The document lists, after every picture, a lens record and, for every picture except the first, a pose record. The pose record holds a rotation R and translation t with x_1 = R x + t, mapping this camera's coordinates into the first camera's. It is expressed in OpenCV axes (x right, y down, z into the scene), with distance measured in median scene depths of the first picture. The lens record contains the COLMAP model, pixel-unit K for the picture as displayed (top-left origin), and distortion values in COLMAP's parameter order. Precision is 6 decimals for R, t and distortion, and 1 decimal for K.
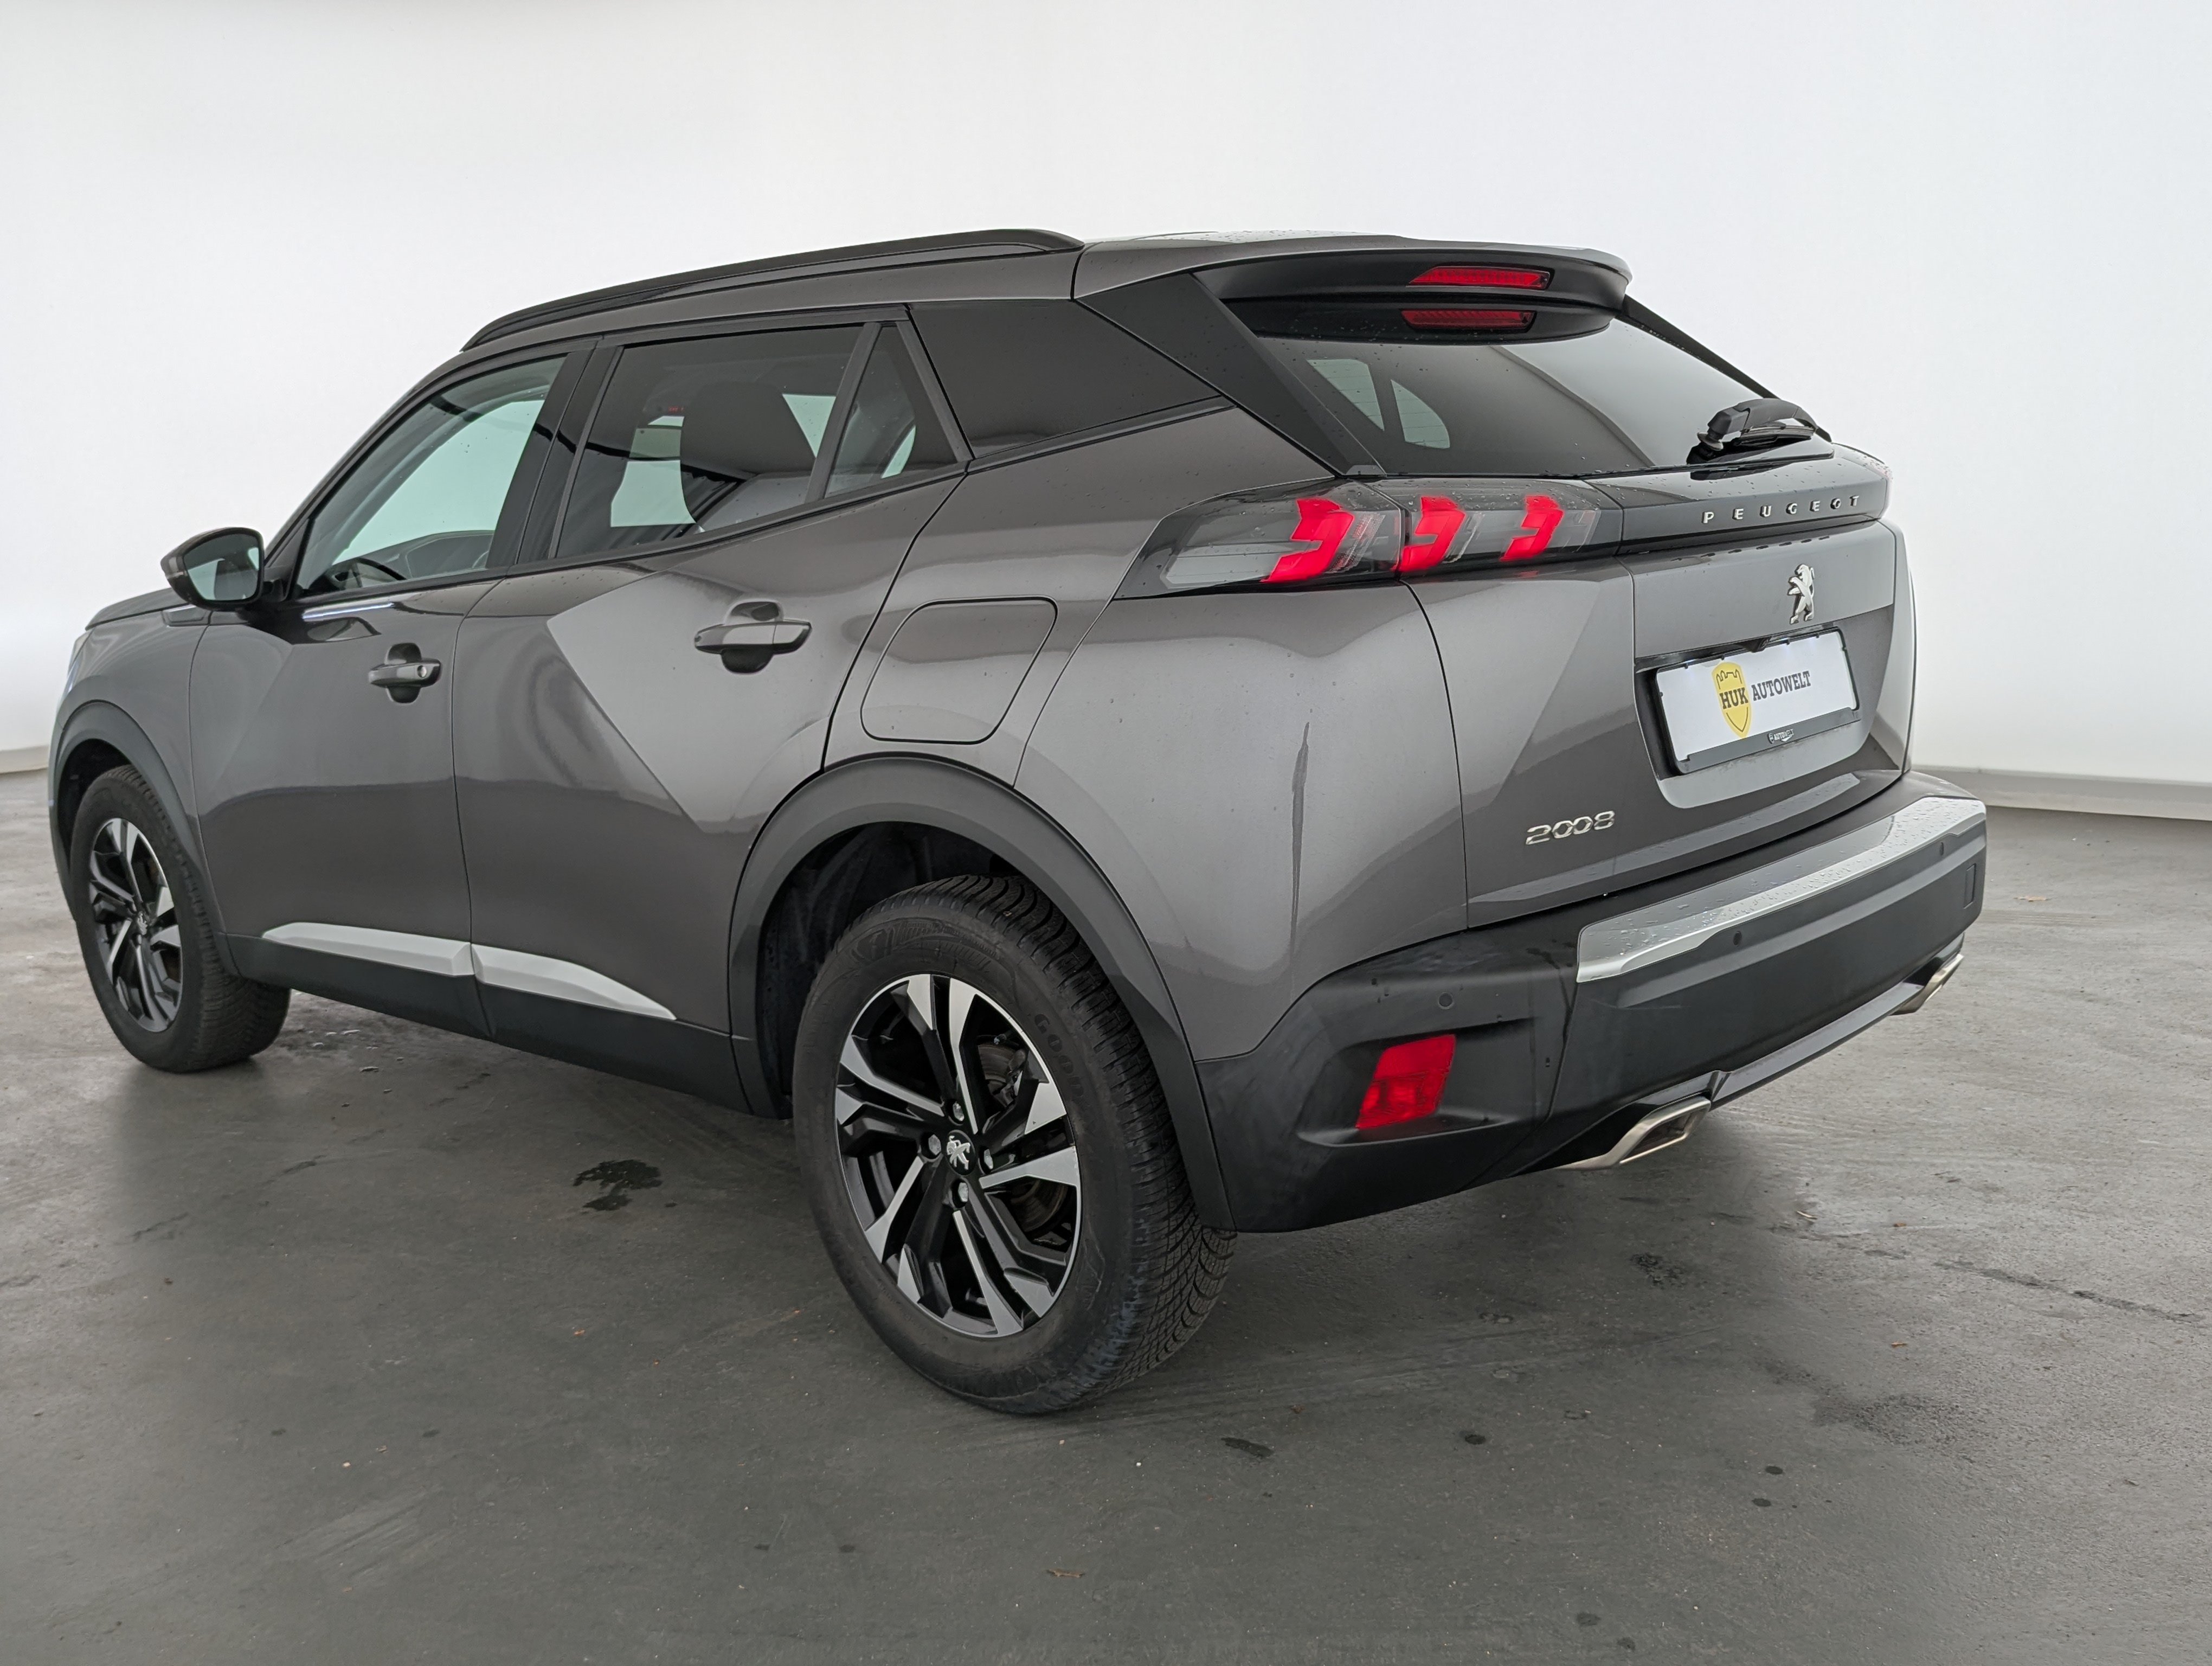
lens RADIAL K [[2085.8, 0, 1075.2], [0, 2085.8, 830.0], [0, 0, 1]] dist [0.040049, -0.070434]
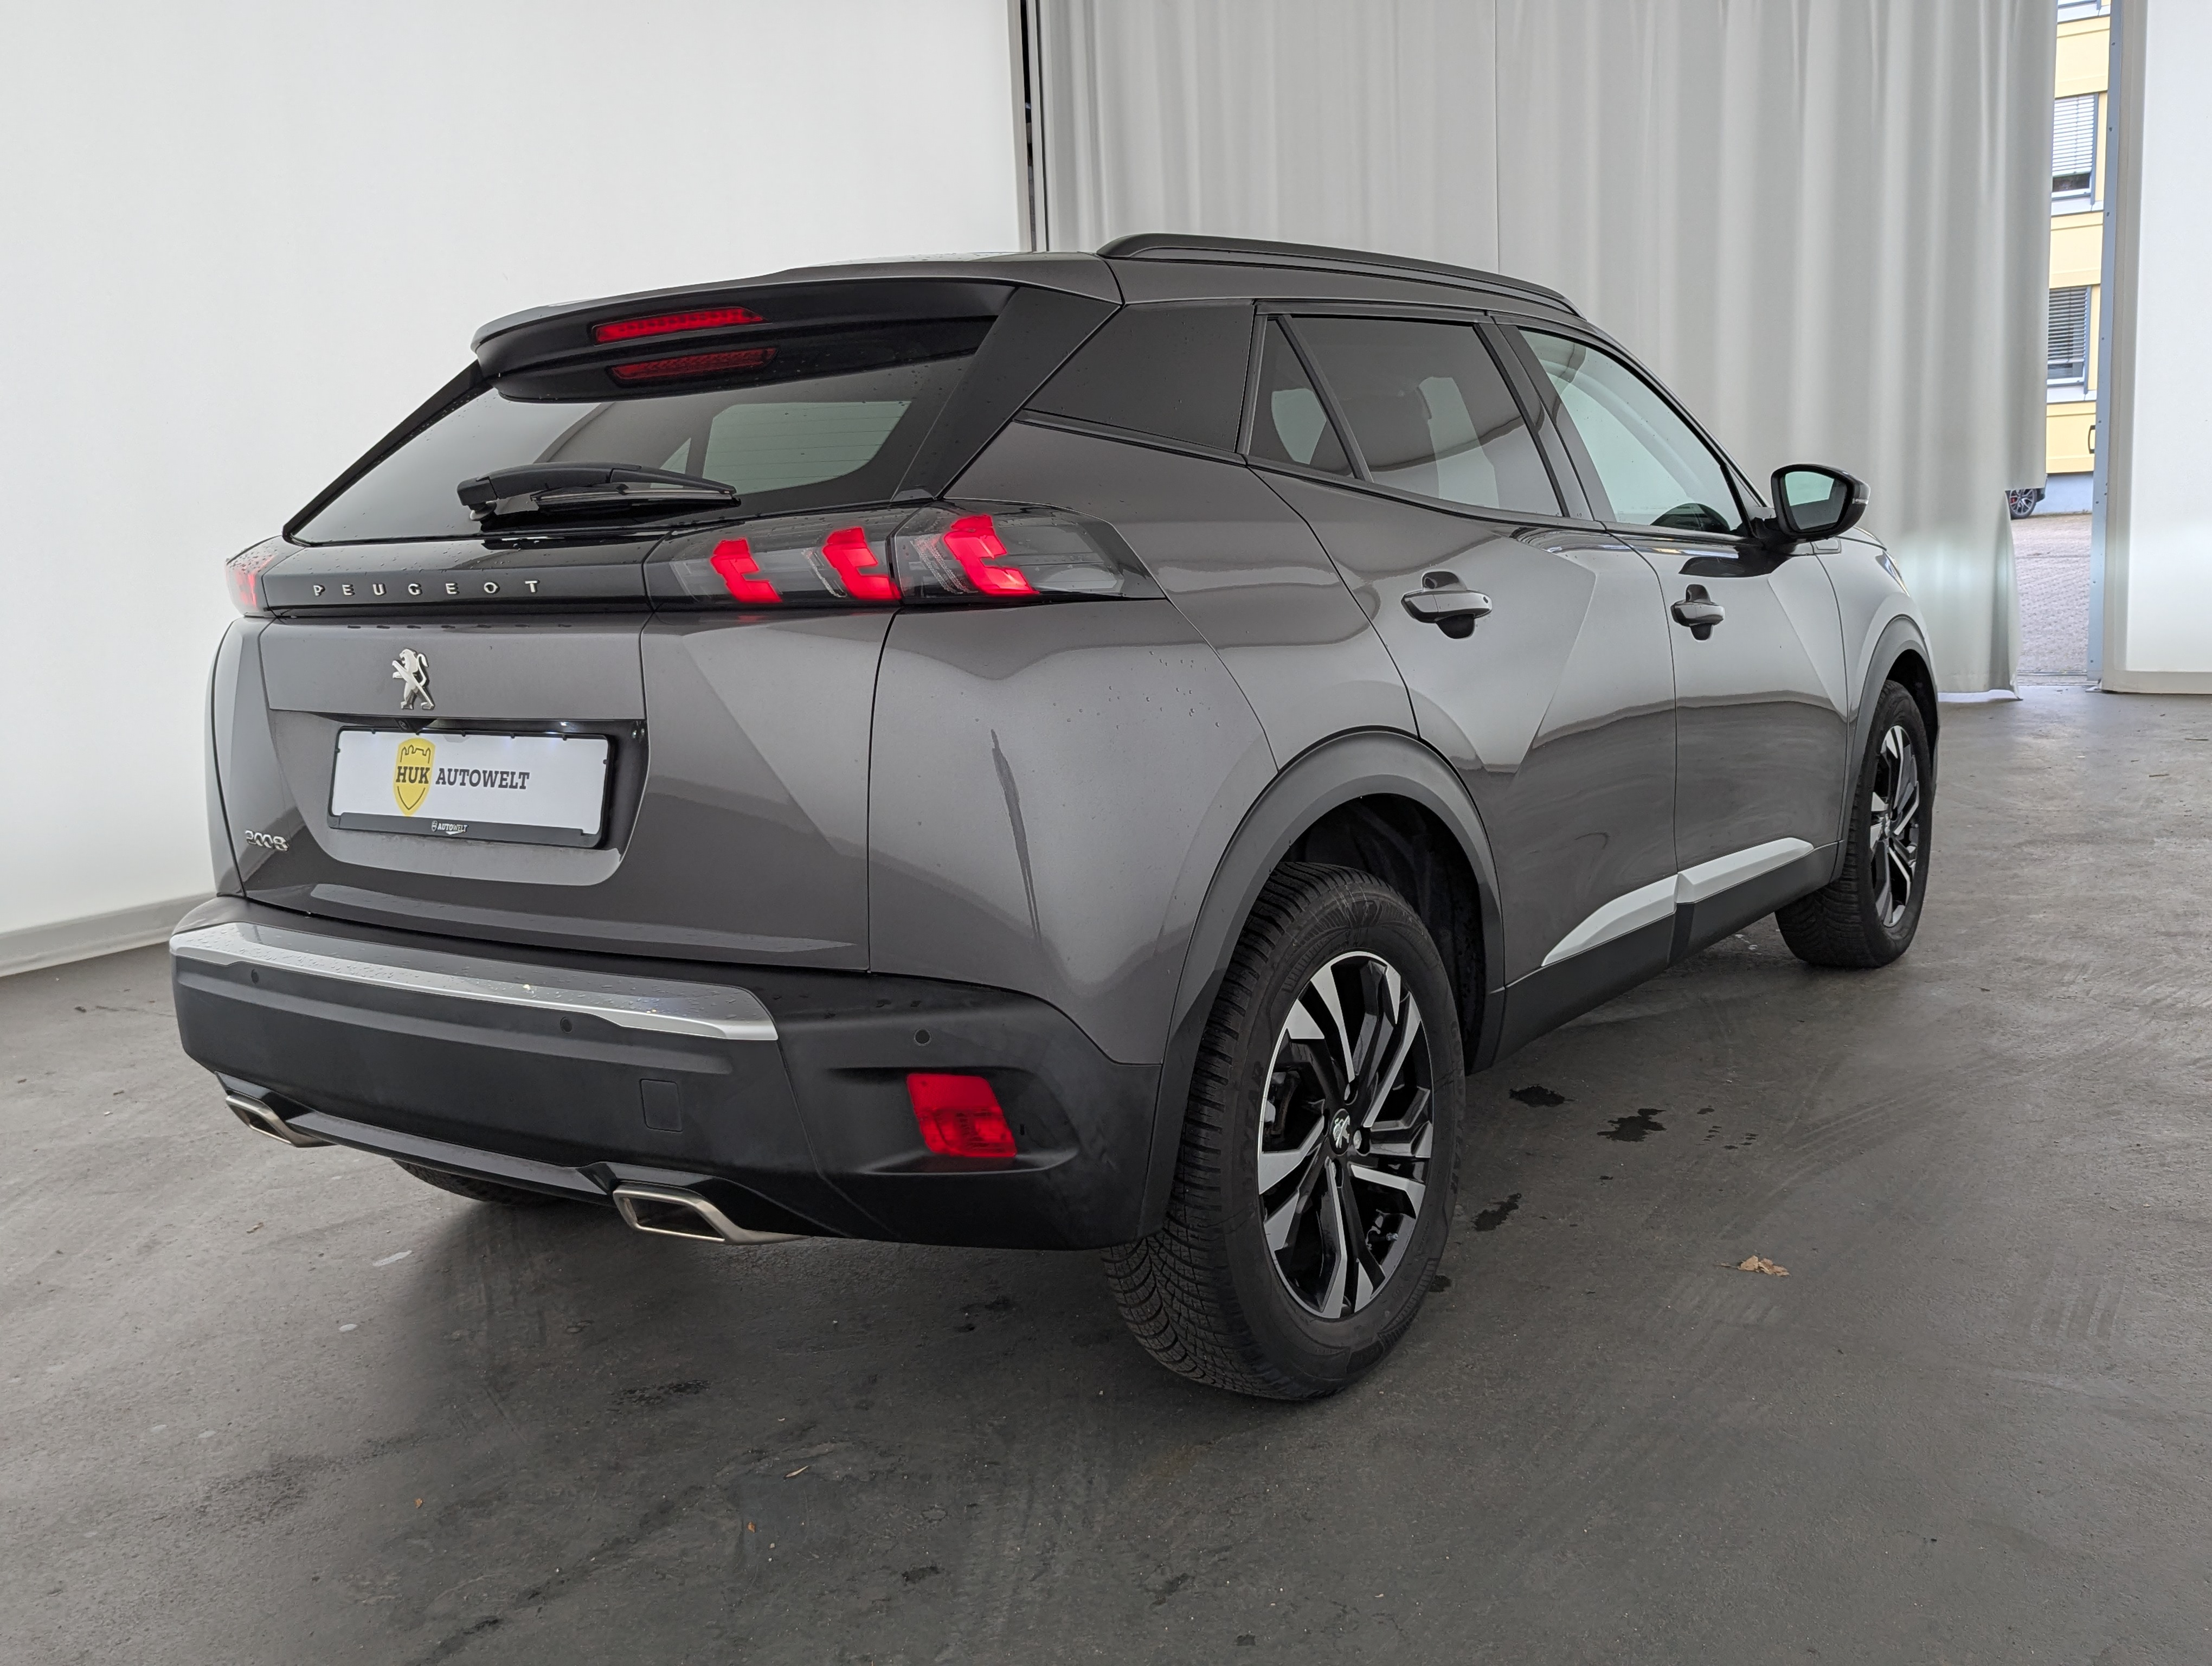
lens RADIAL K [[1960.8, 0, 1135.3], [0, 1960.8, 832.1], [0, 0, 1]] dist [0.005416, 0.002282]
pose [[0.172095, 0.204475, -0.963625, 1.282420], [-0.137710, 0.973608, 0.181999, -0.254354], [0.975407, 0.101380, 0.195711, 1.161375]]
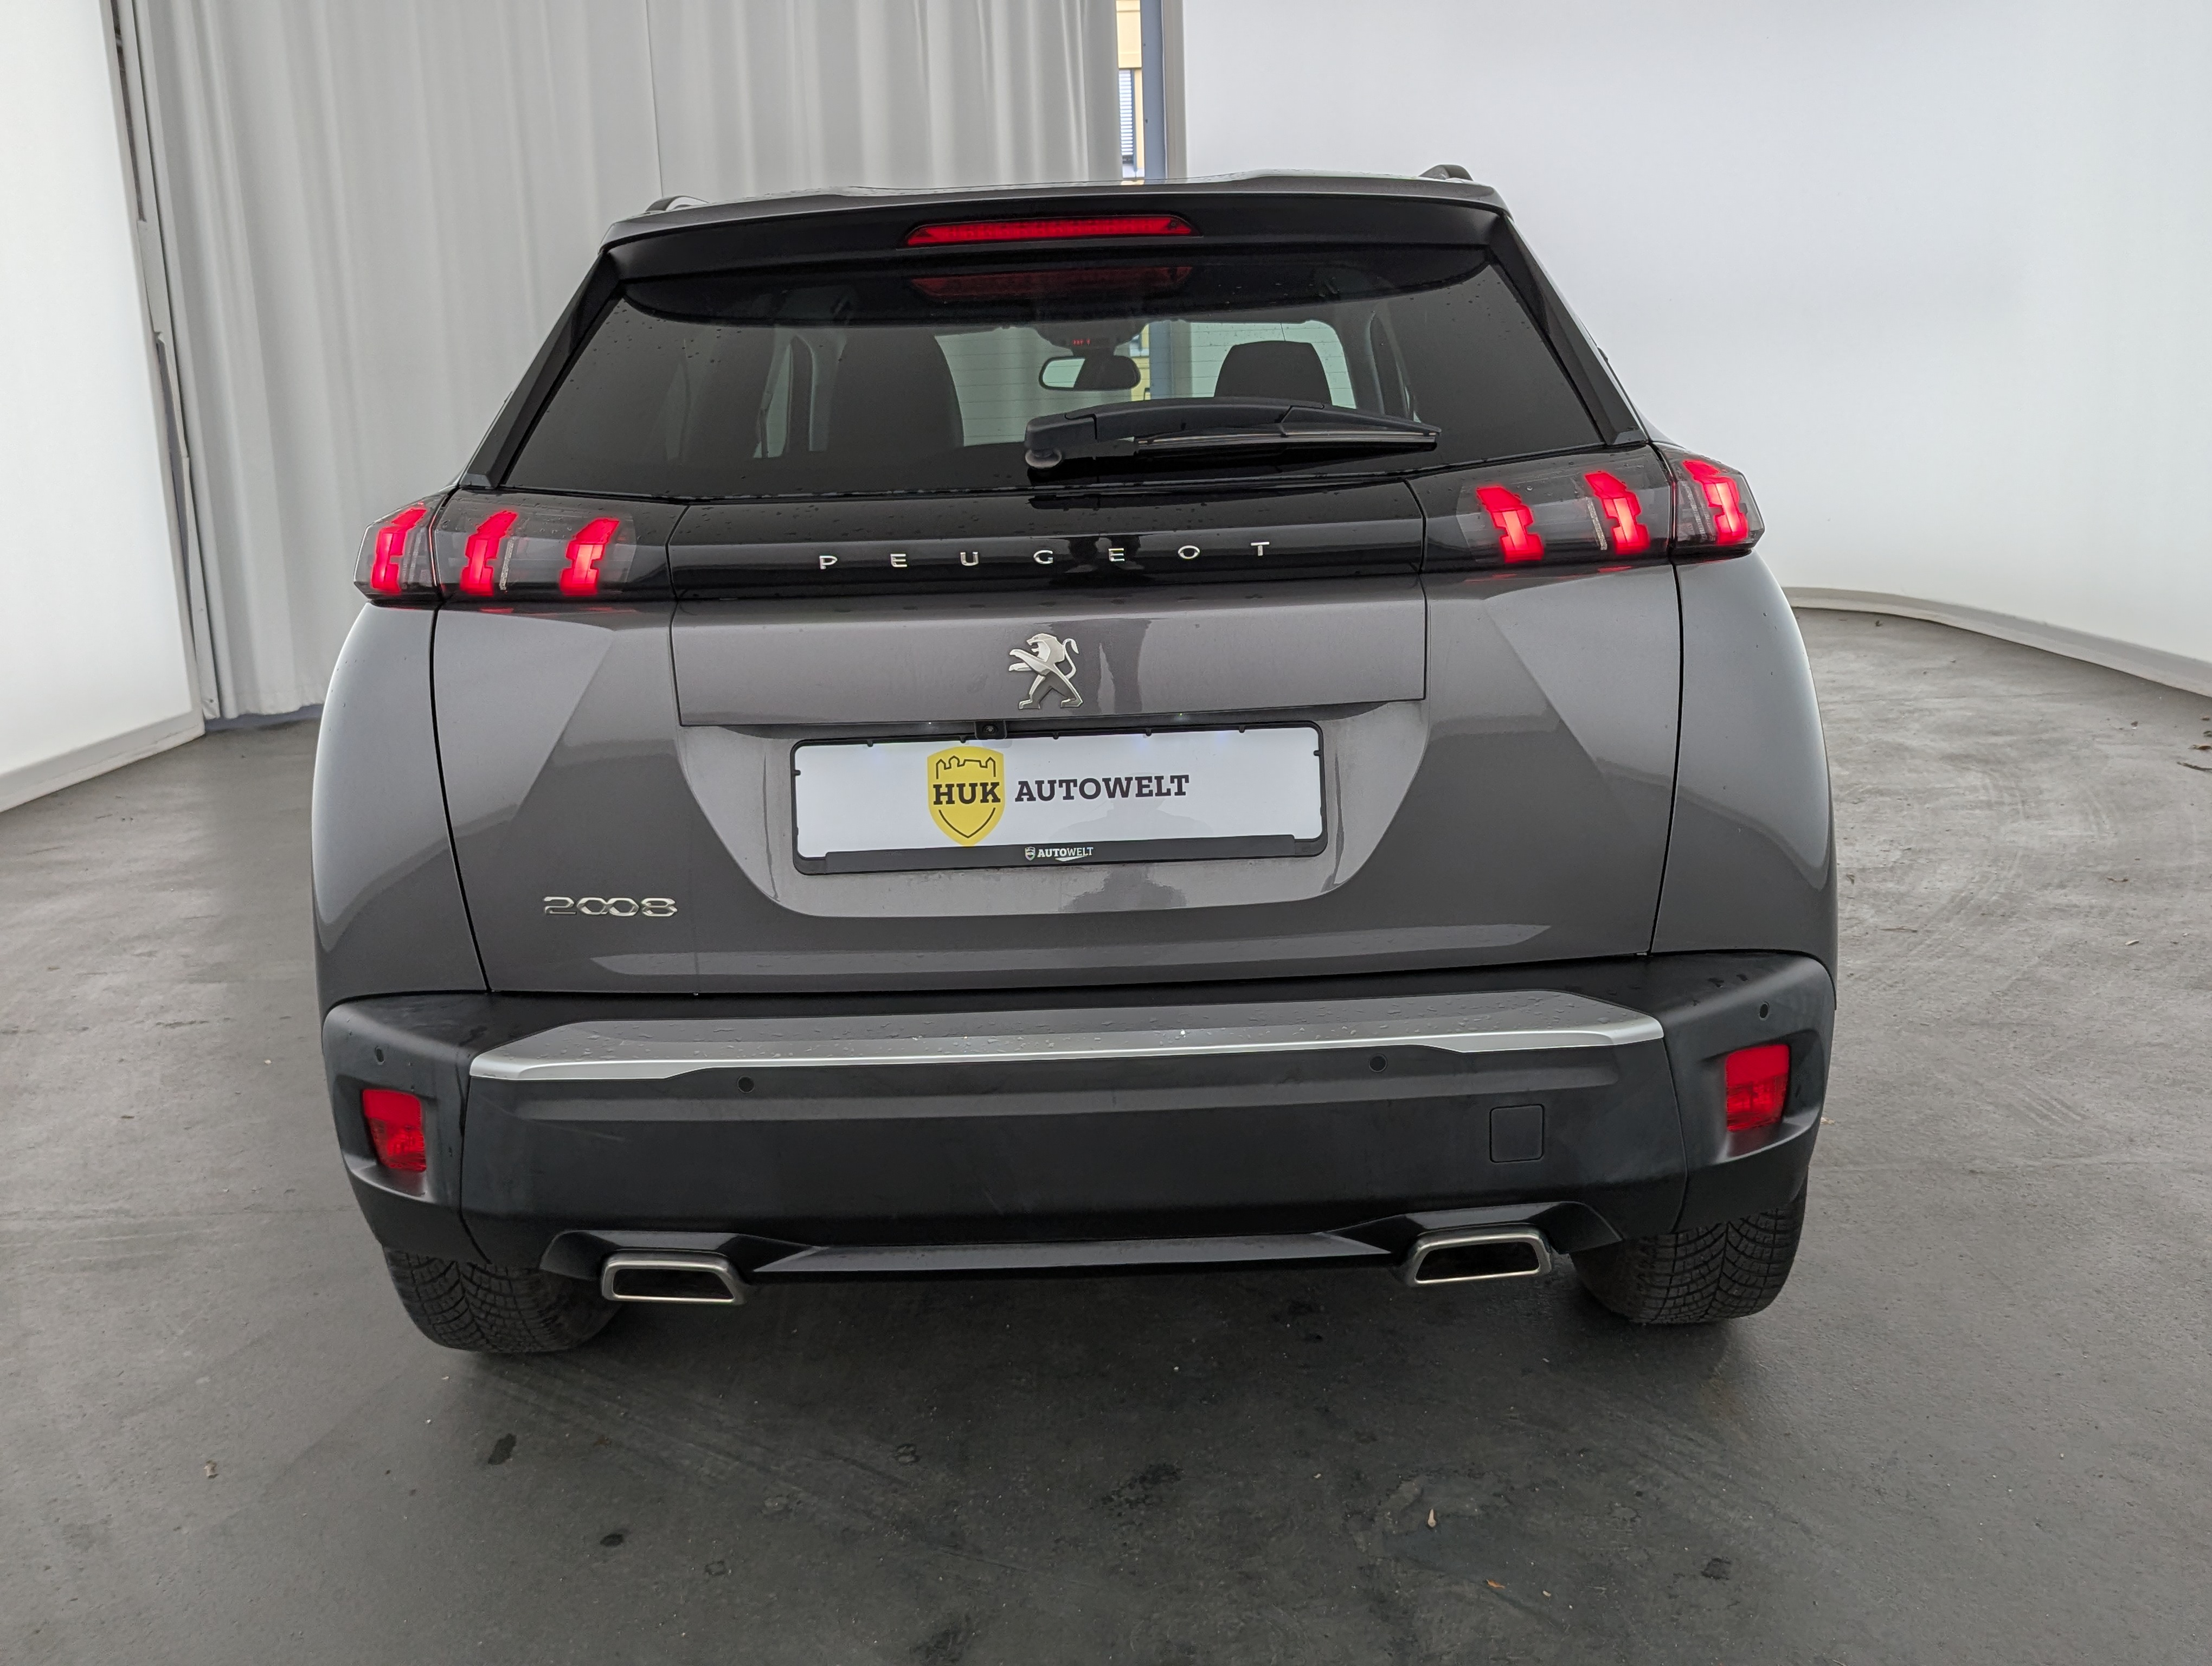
lens RADIAL K [[1983.2, 0, 1108.8], [0, 1983.2, 808.2], [0, 0, 1]] dist [0.015288, -0.005567]
pose [[0.682781, 0.177946, -0.708622, 0.880050], [-0.128874, 0.984012, 0.122927, -0.156038], [0.719167, 0.007391, 0.694798, 0.528371]]
